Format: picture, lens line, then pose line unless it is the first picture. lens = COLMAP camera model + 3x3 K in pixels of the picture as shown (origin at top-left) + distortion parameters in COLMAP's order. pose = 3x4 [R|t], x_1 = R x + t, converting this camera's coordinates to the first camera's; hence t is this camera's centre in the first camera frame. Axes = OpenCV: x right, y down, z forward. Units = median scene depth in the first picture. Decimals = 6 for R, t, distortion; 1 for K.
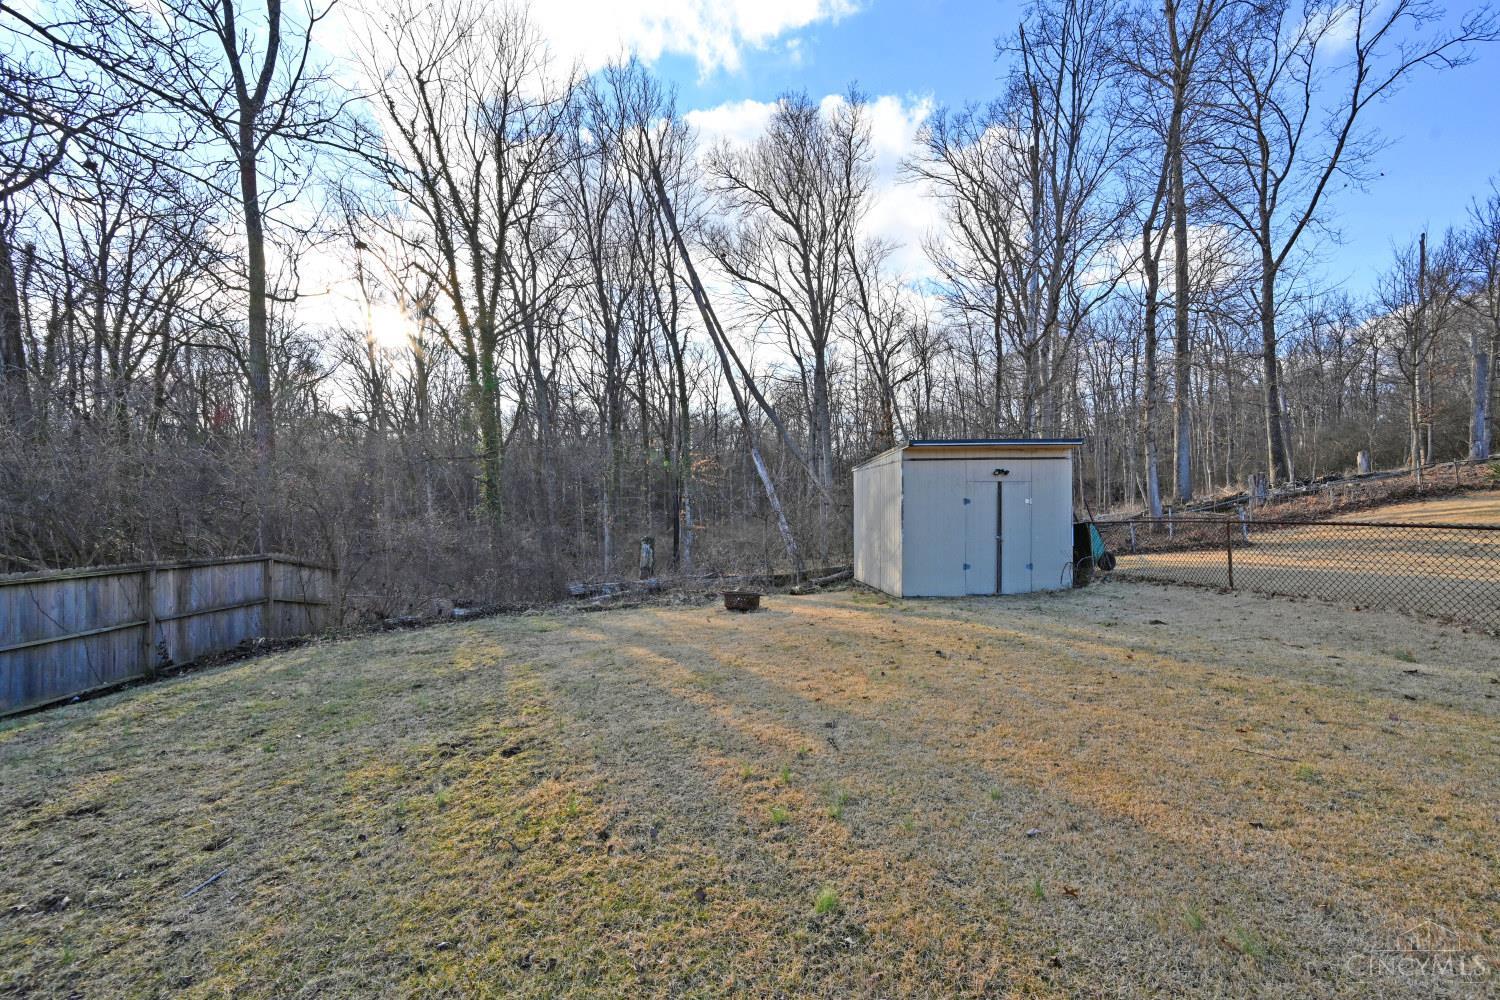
lens RADIAL K [[592.3, 0, 752.4], [0, 592.3, 506.2], [0, 0, 1]] dist [-0.000600, 0.000475]
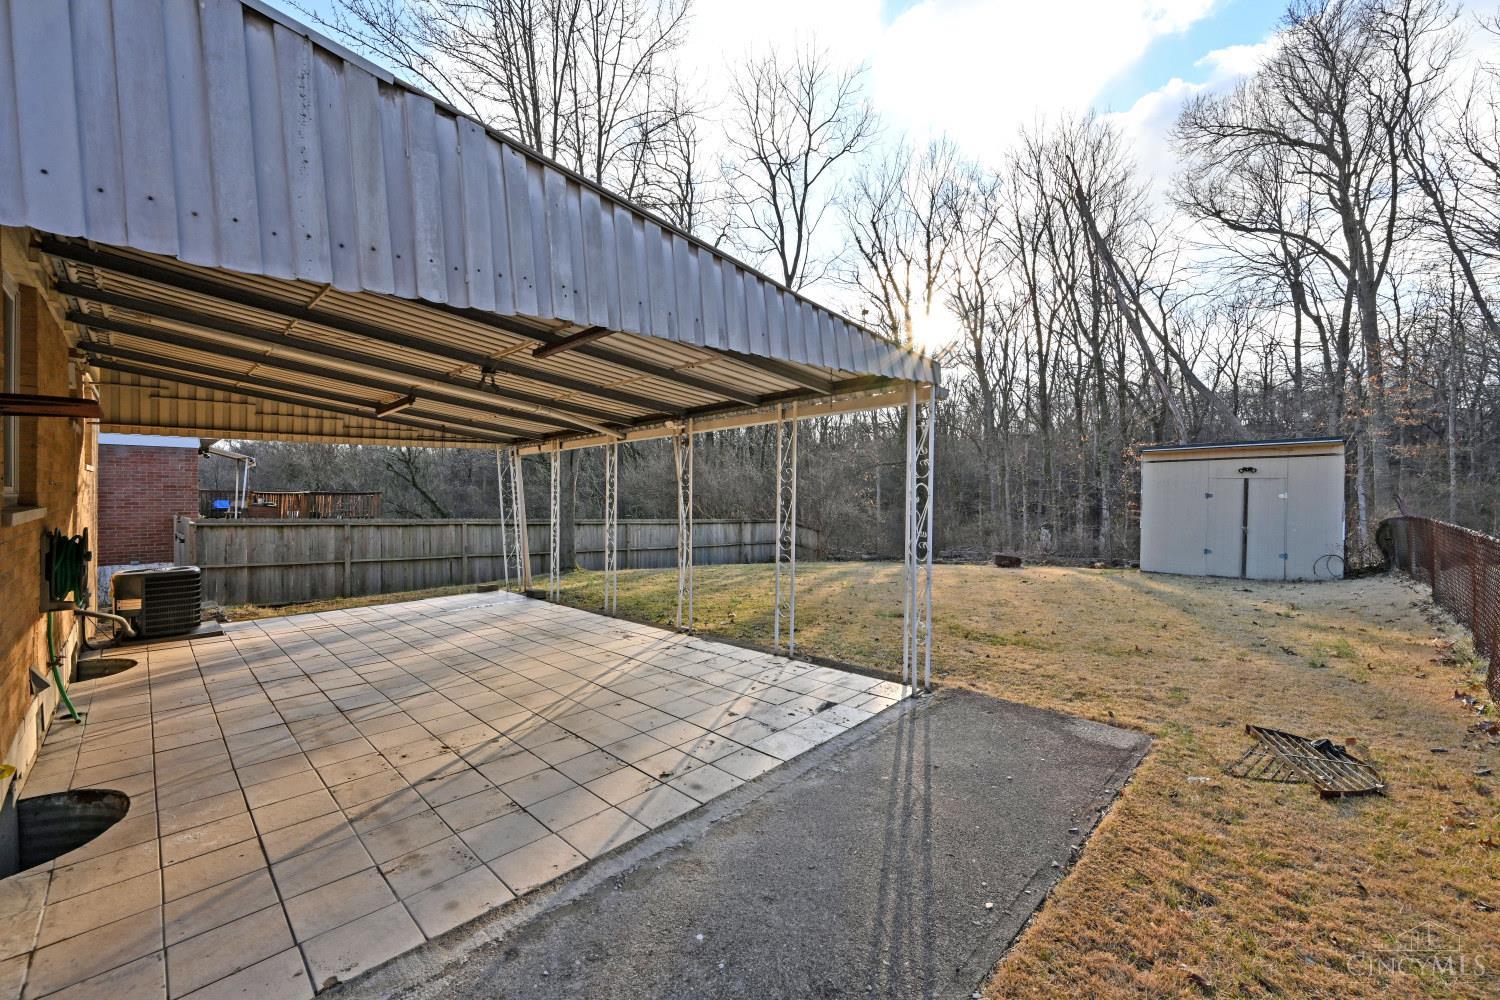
lens RADIAL K [[592.3, 0, 747.6], [0, 592.3, 501.0], [0, 0, 1]] dist [-0.000600, 0.000475]
pose [[0.665935, 0.014442, -0.745870, 0.605178], [-0.007930, 0.999893, 0.012281, -0.004443], [0.745967, -0.002263, 0.665979, -0.444736]]
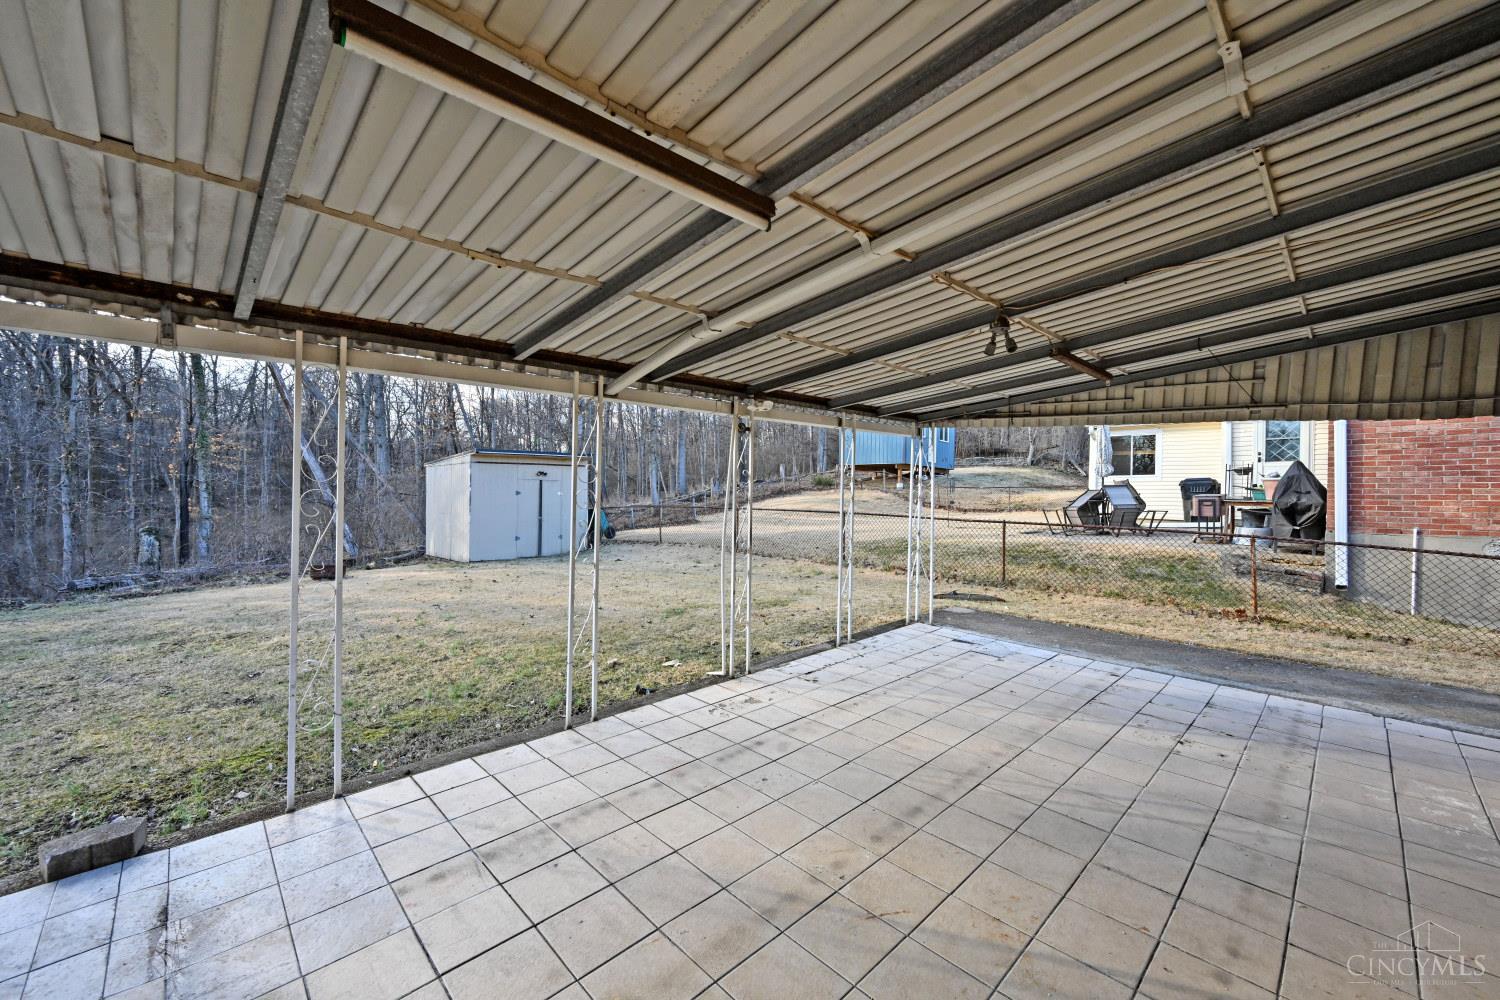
lens RADIAL K [[592.3, 0, 753.1], [0, 592.3, 504.4], [0, 0, 1]] dist [-0.000600, 0.000475]
pose [[0.762810, 0.003493, 0.646613, -0.127806], [-0.012343, 0.999882, 0.009160, -0.000898], [-0.646505, -0.014968, 0.762763, -0.450626]]
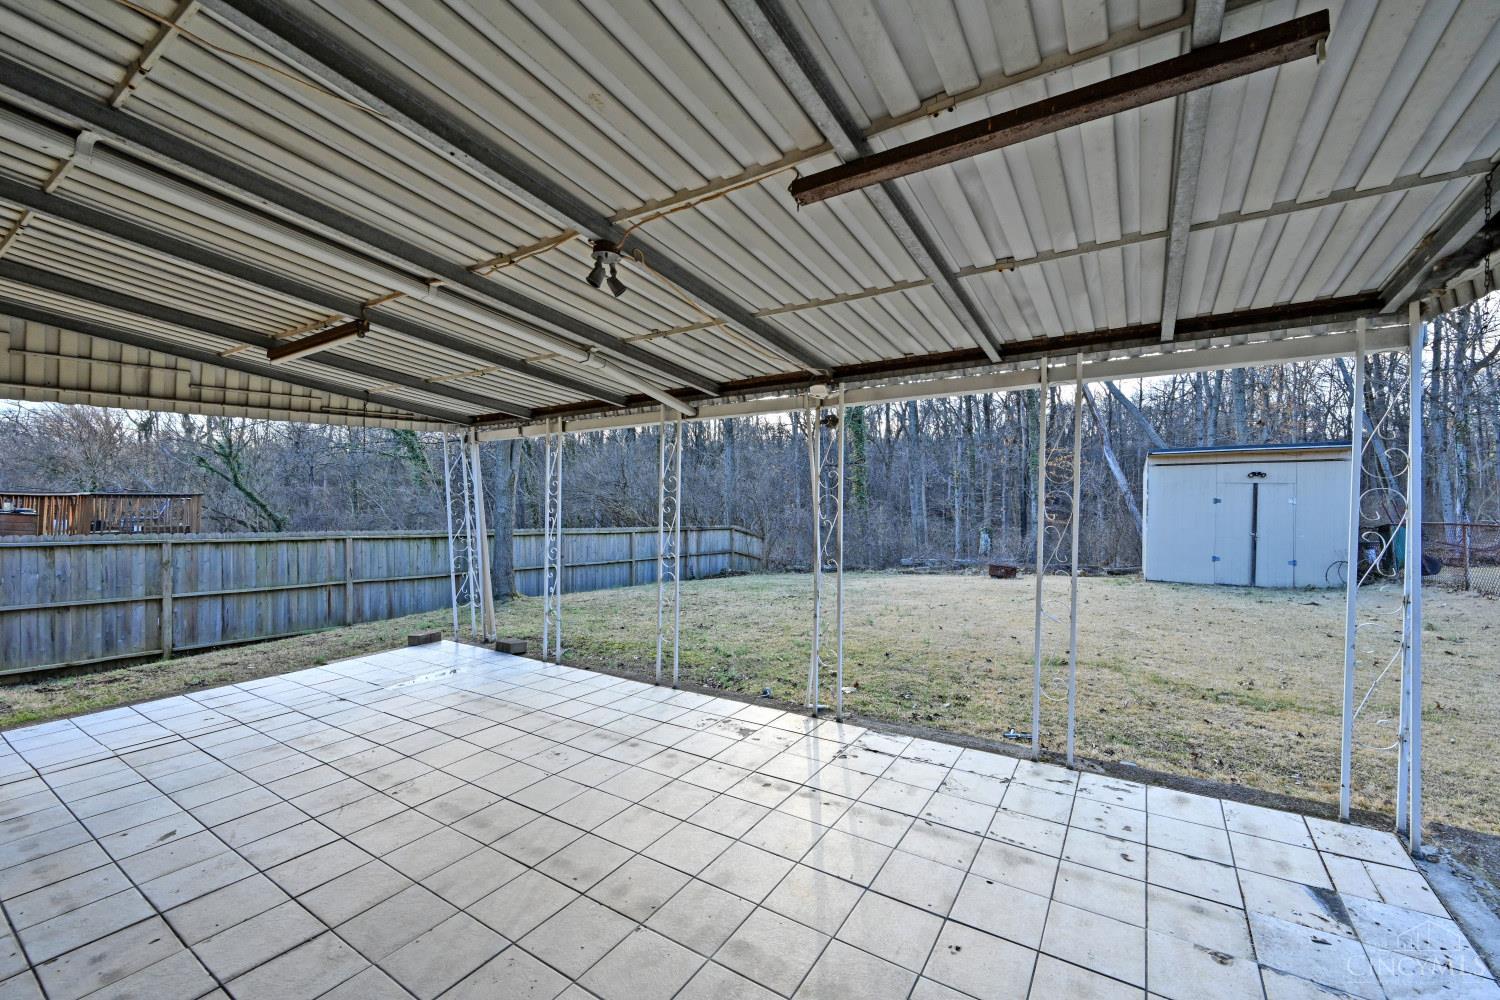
lens RADIAL K [[609.0, 0, 753.7], [0, 609.0, 500.7], [0, 0, 1]] dist [-0.002794, -0.000055]
pose [[0.802626, 0.011668, -0.596369, 0.331317], [-0.010460, 0.999930, 0.005487, -0.005402], [0.596391, 0.001834, 0.802692, -0.439611]]
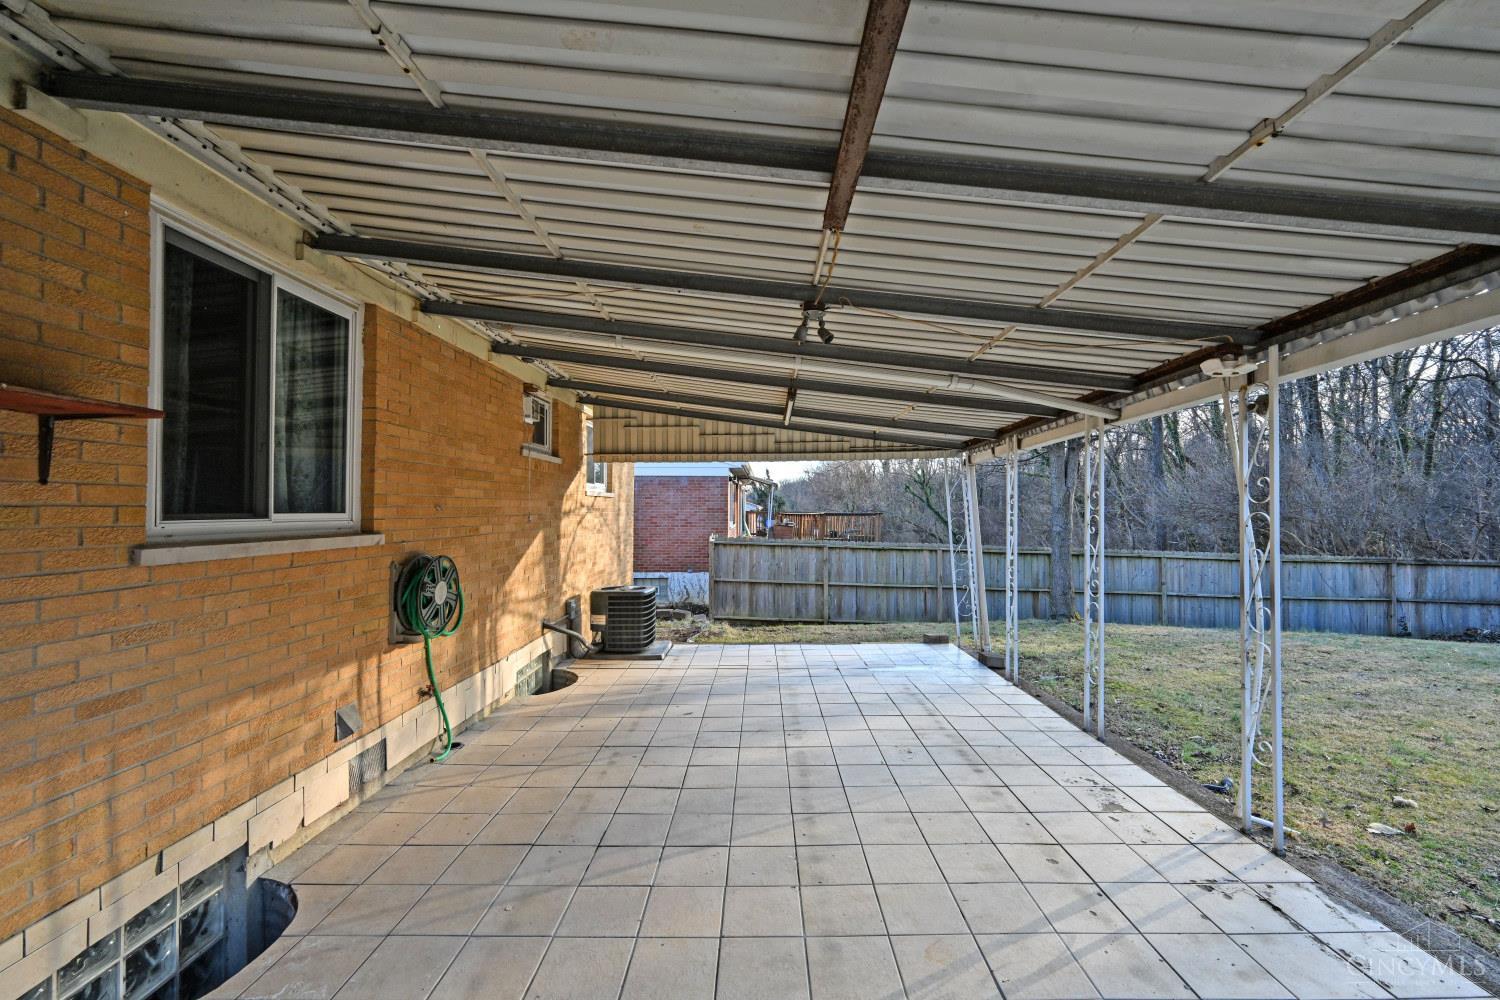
lens RADIAL K [[609.0, 0, 759.3], [0, 609.0, 504.6], [0, 0, 1]] dist [-0.002794, -0.000055]
pose [[-0.074123, -0.009122, -0.997207, 0.414819], [-0.004885, 0.999949, -0.008784, -0.007570], [0.997237, 0.004220, -0.074164, -0.303819]]
